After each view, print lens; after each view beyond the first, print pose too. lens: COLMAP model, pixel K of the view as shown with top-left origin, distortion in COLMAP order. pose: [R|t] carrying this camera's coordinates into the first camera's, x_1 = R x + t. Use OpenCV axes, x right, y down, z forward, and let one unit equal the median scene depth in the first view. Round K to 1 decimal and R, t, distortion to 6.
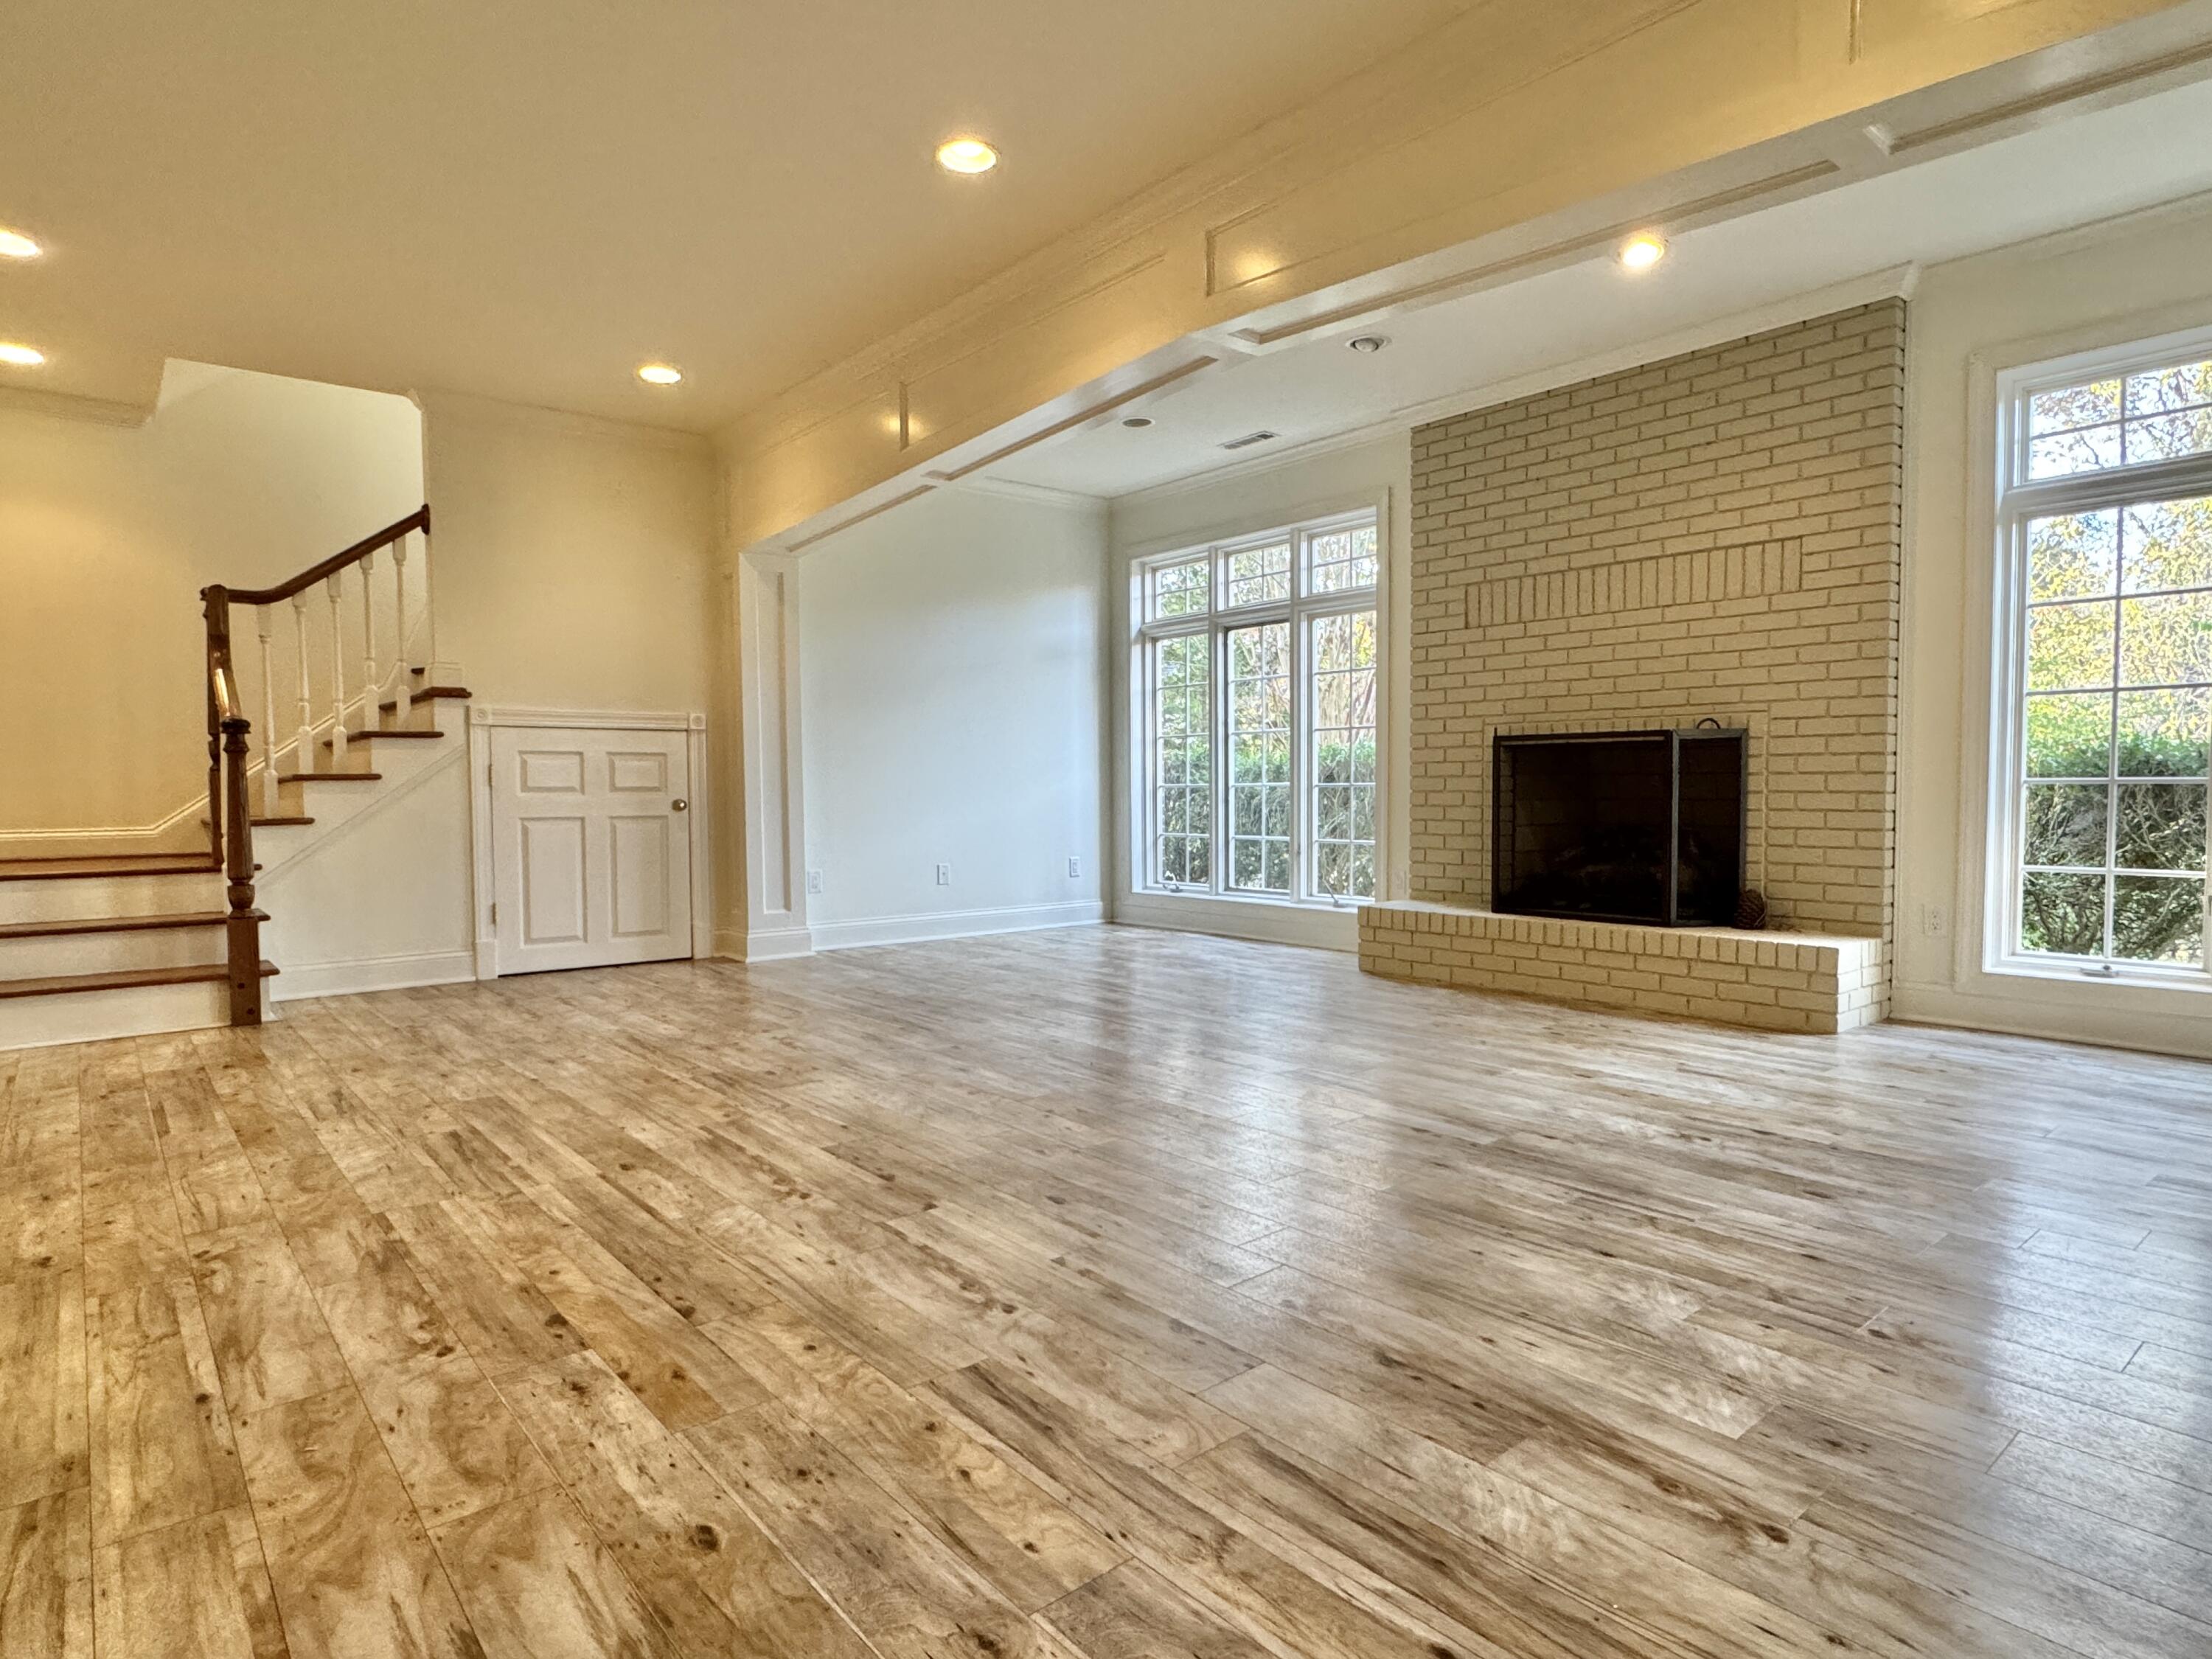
lens RADIAL K [[1237.1, 0, 1099.2], [0, 1237.1, 832.9], [0, 0, 1]] dist [-0.004192, 0.002238]
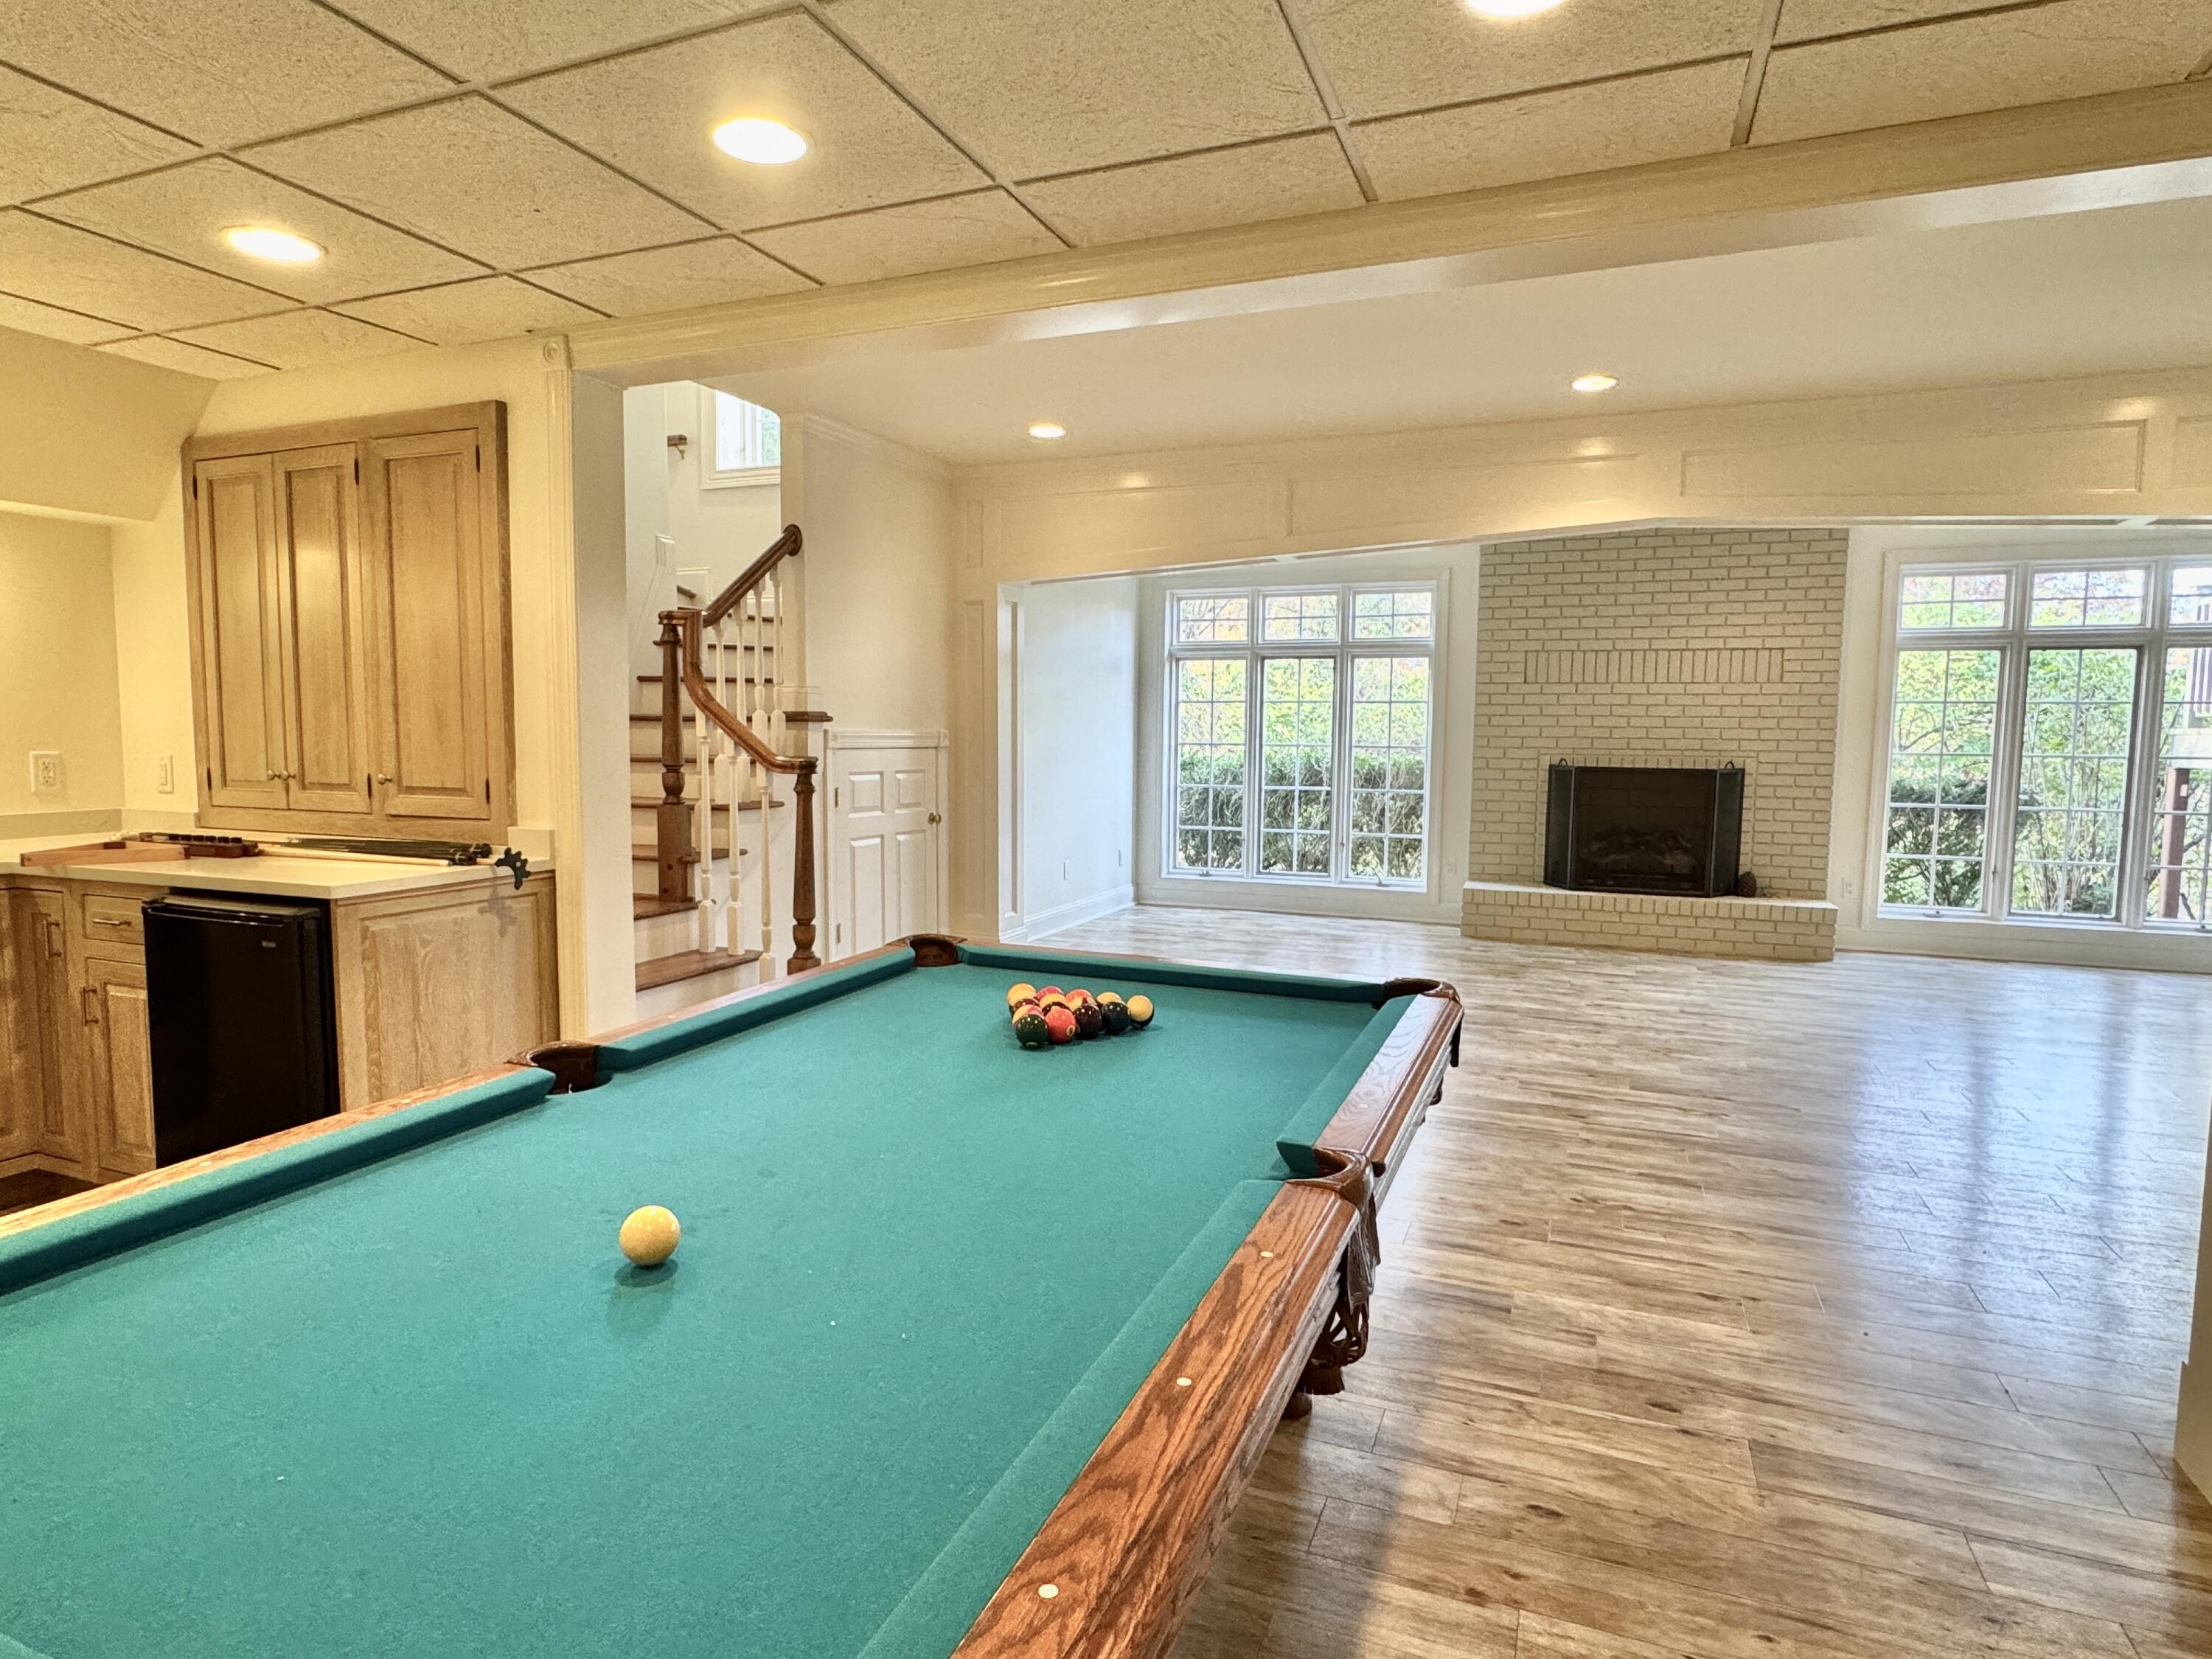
lens RADIAL K [[1237.1, 0, 1099.2], [0, 1237.1, 832.9], [0, 0, 1]] dist [-0.004192, 0.002238]
pose [[0.883369, -0.022576, 0.468134, -1.328043], [0.002119, 0.999021, 0.044179, -0.105606], [-0.468674, -0.038034, 0.882552, 0.006866]]
